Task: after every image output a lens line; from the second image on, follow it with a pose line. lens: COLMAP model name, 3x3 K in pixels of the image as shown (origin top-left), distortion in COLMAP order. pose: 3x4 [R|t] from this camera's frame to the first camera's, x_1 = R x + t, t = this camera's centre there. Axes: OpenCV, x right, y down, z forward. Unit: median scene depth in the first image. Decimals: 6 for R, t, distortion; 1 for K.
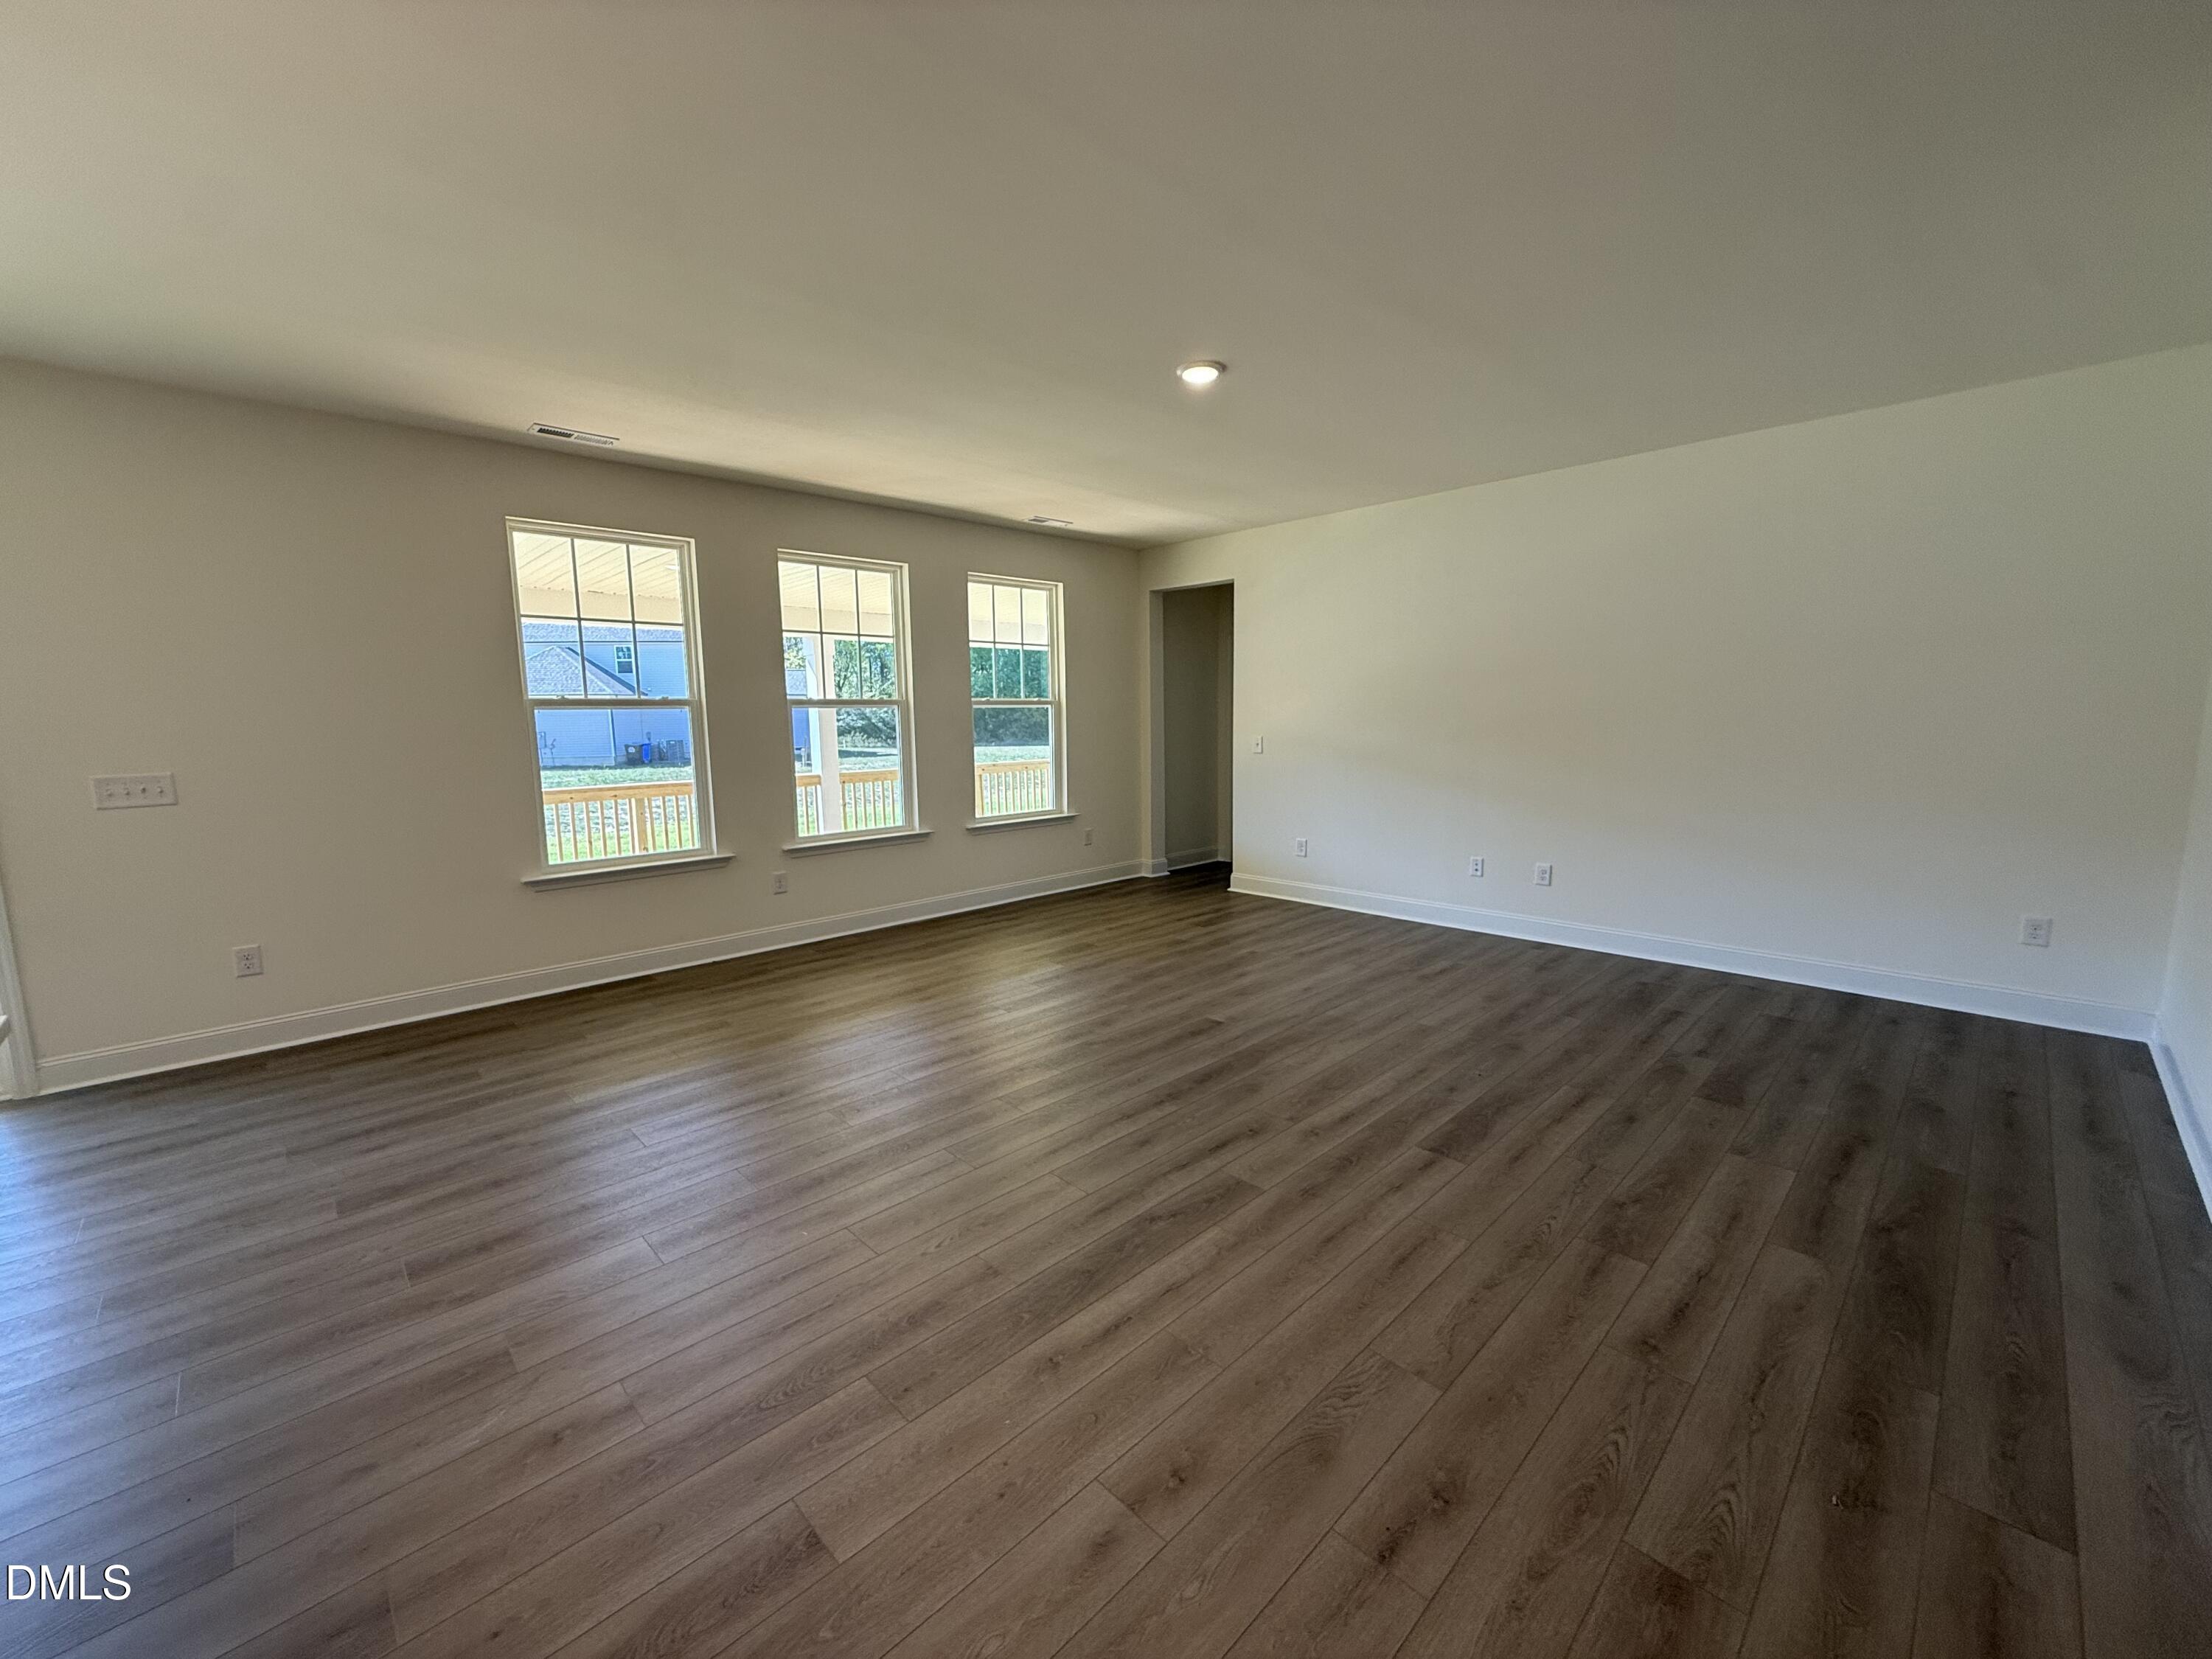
lens RADIAL K [[877.5, 0, 1117.7], [0, 877.5, 837.2], [0, 0, 1]] dist [0.003706, 0.000192]
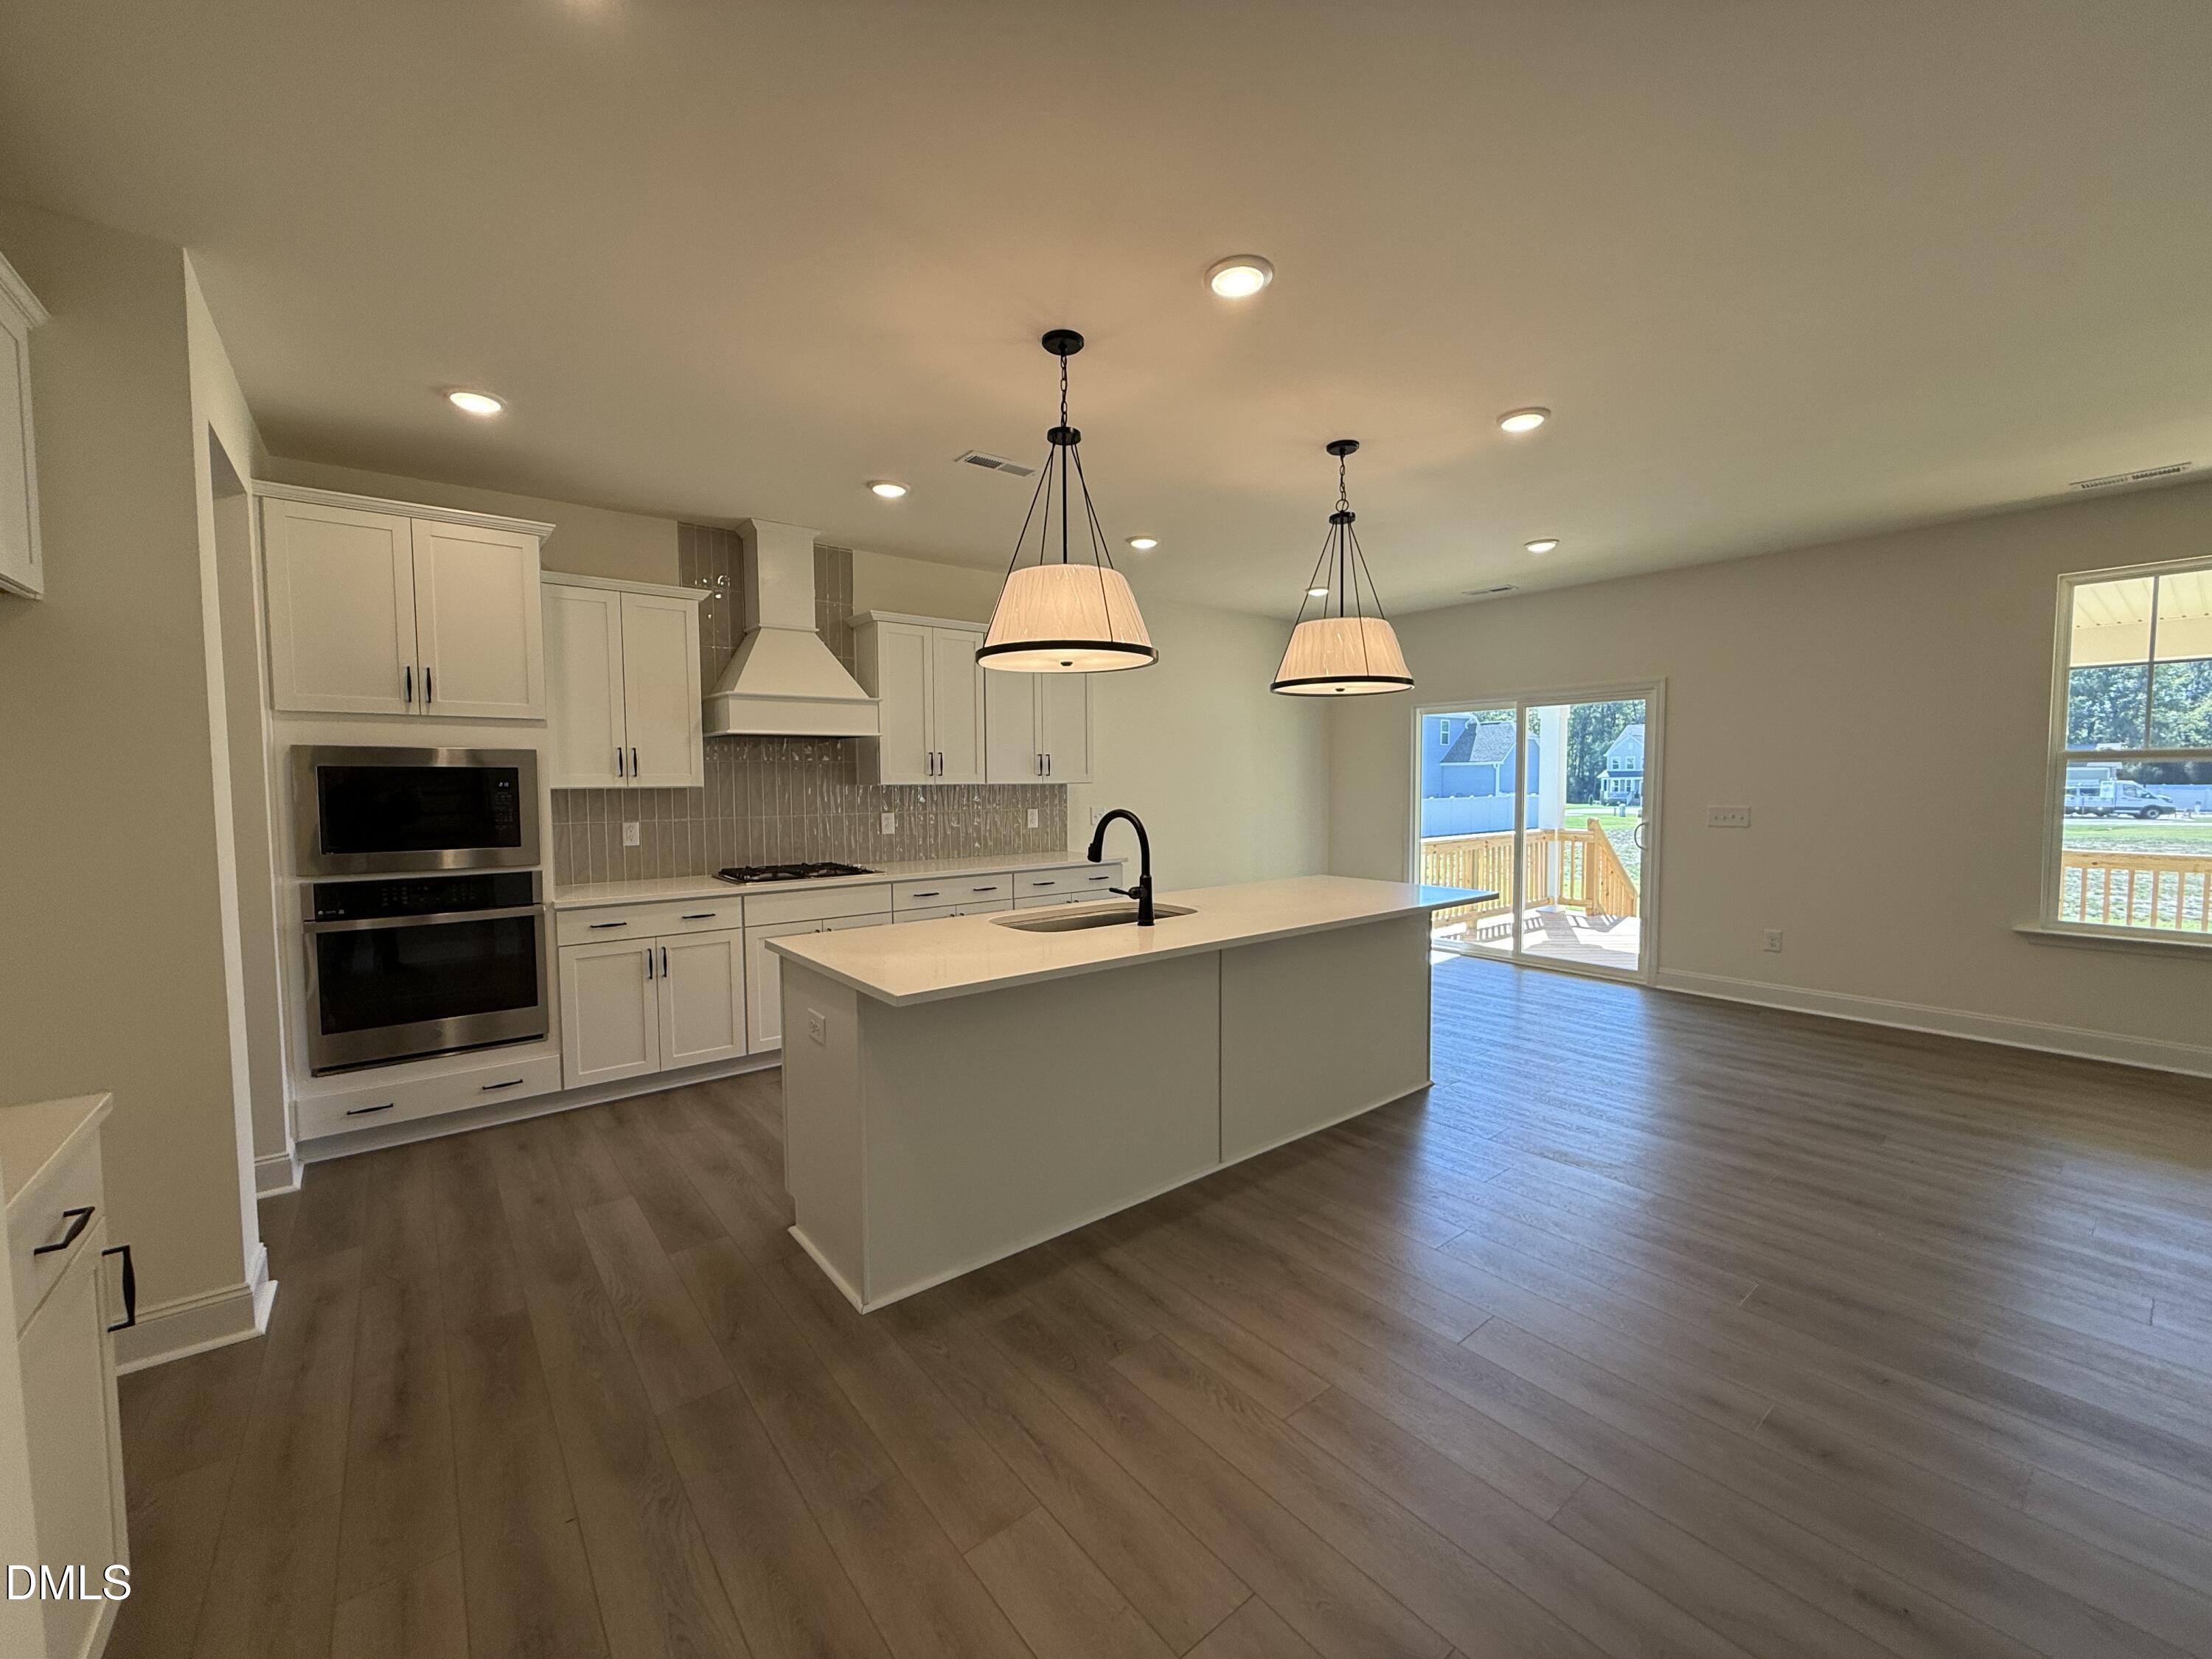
lens RADIAL K [[877.5, 0, 1105.1], [0, 877.5, 828.4], [0, 0, 1]] dist [0.003706, 0.000192]
pose [[-0.102149, 0.065130, -0.992635, 0.444449], [-0.136558, 0.987489, 0.078845, -0.002919], [0.985351, 0.143606, -0.091977, 0.042305]]
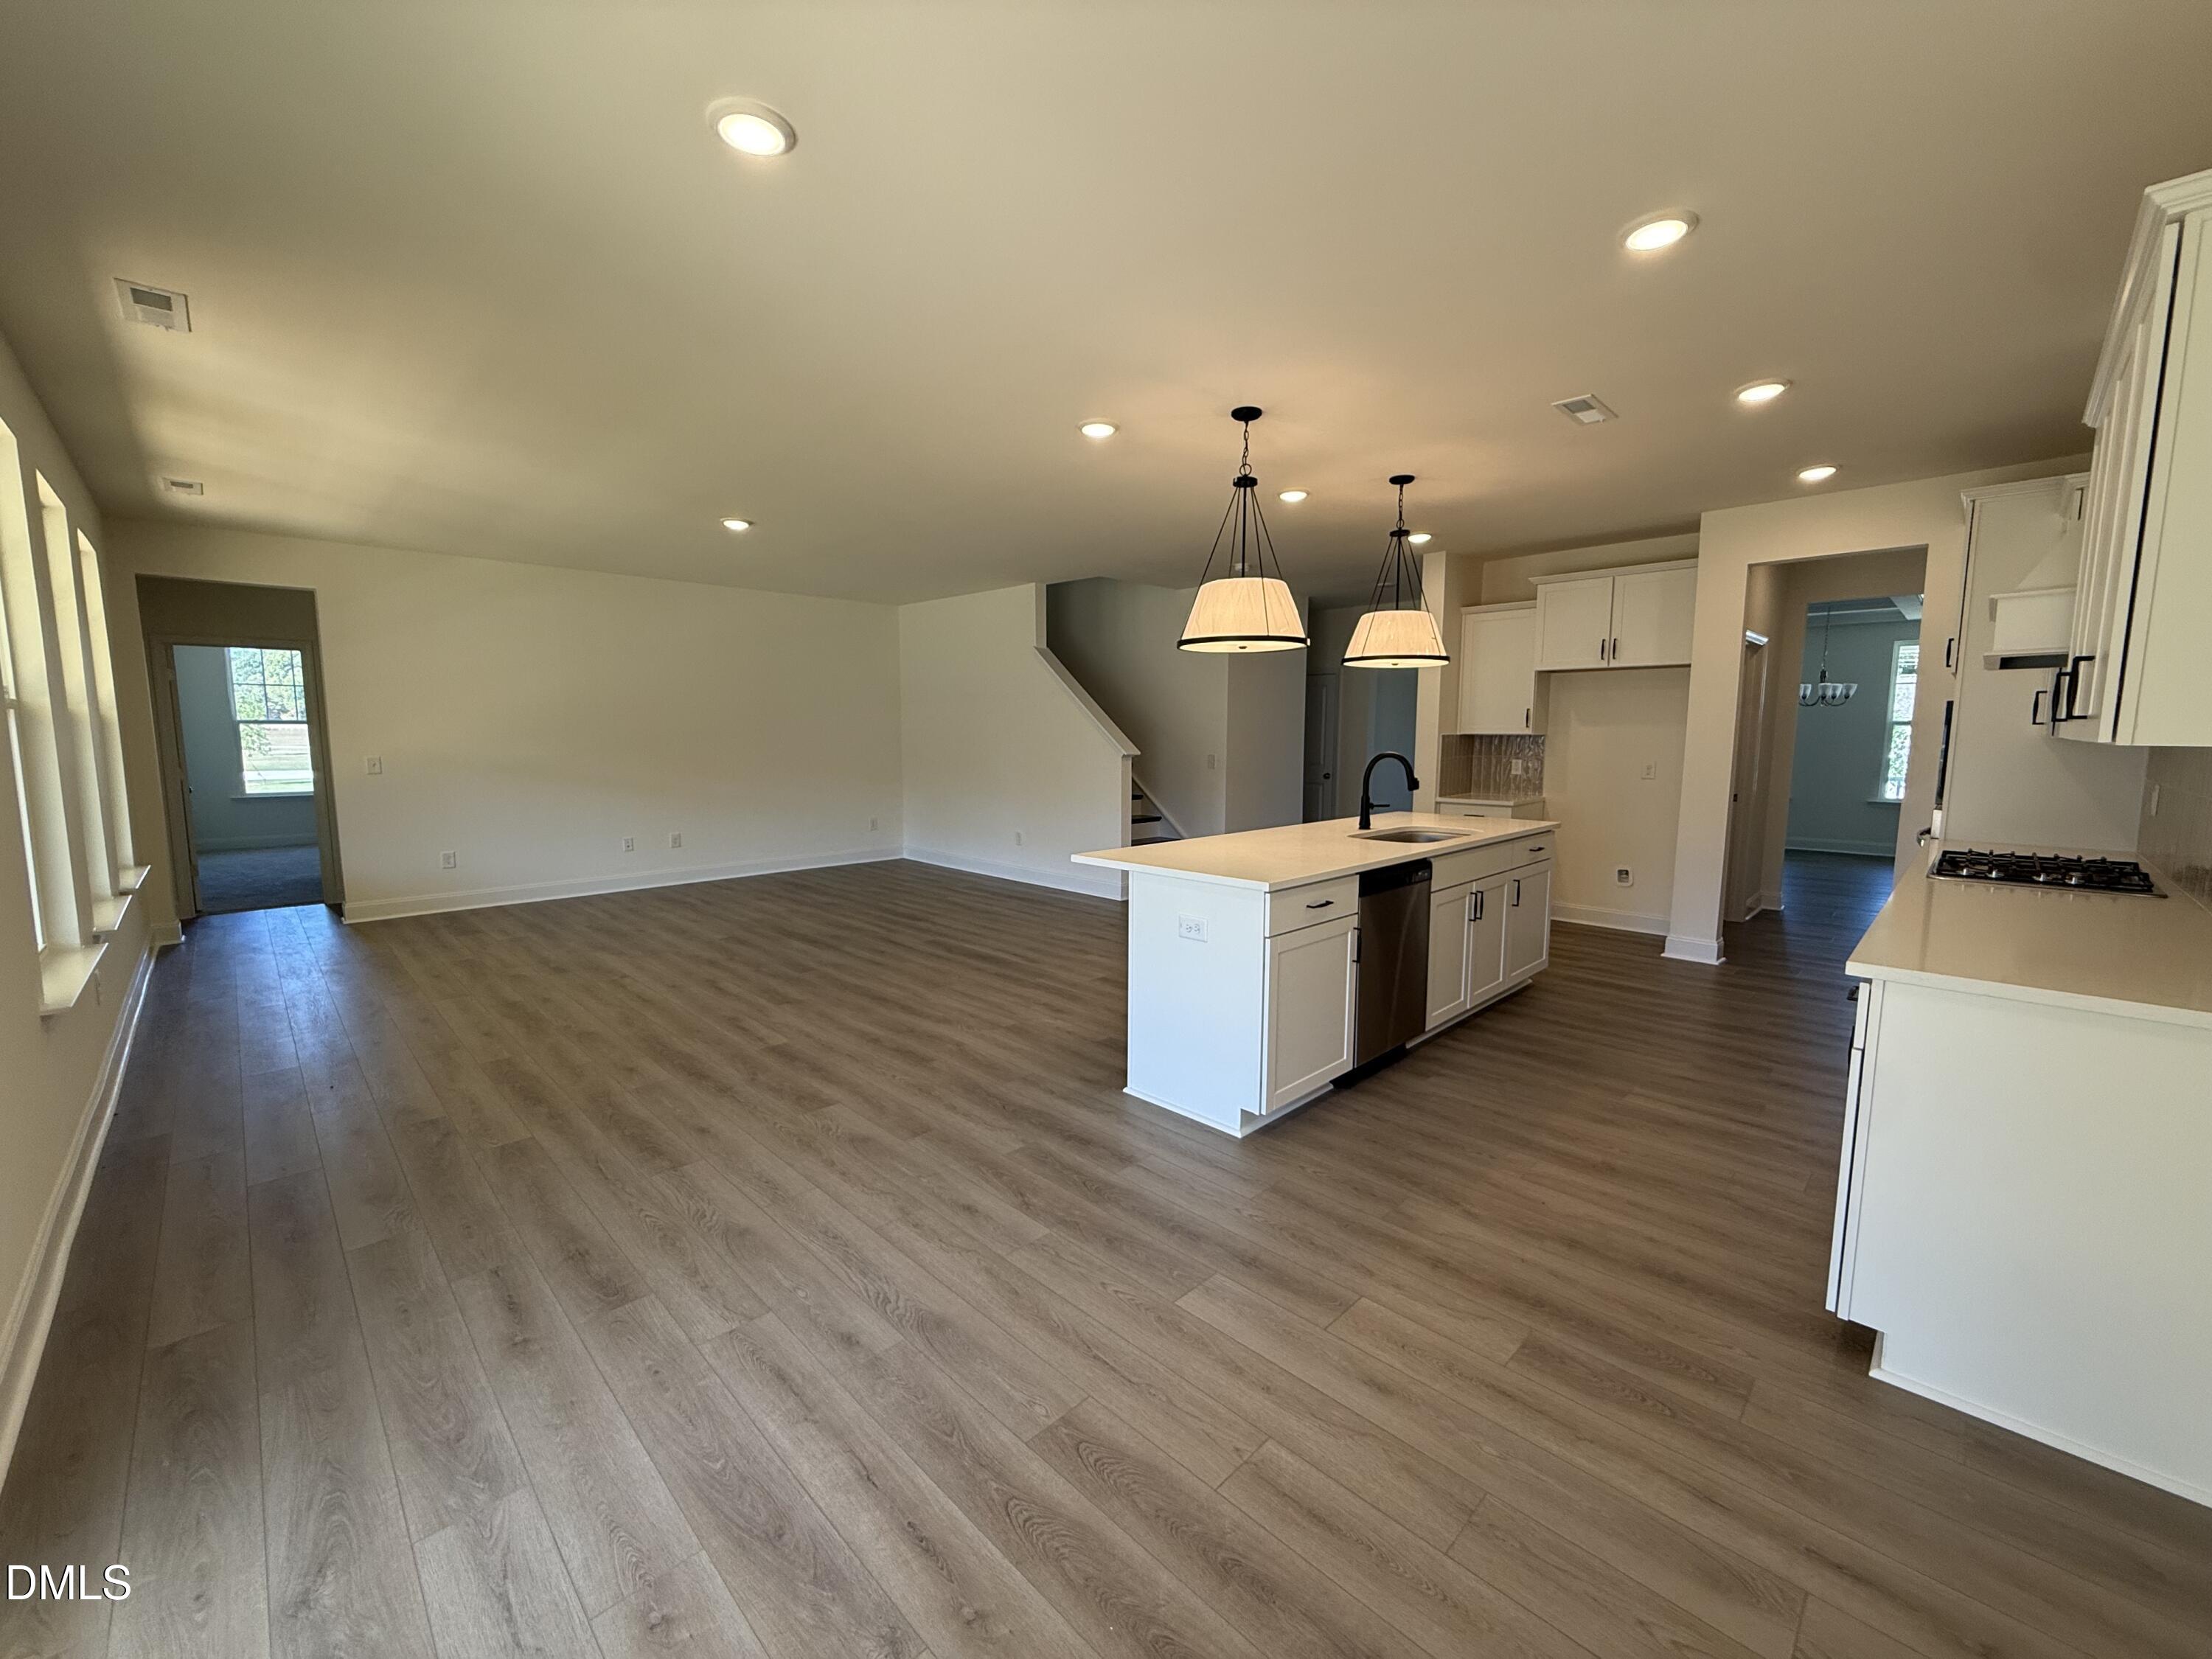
lens RADIAL K [[877.5, 0, 1103.2], [0, 877.5, 830.7], [0, 0, 1]] dist [0.003706, 0.000192]
pose [[-0.015292, -0.099753, 0.994895, -1.250156], [0.143554, 0.984484, 0.100916, -0.023711], [-0.989524, 0.144364, -0.000735, 0.322183]]
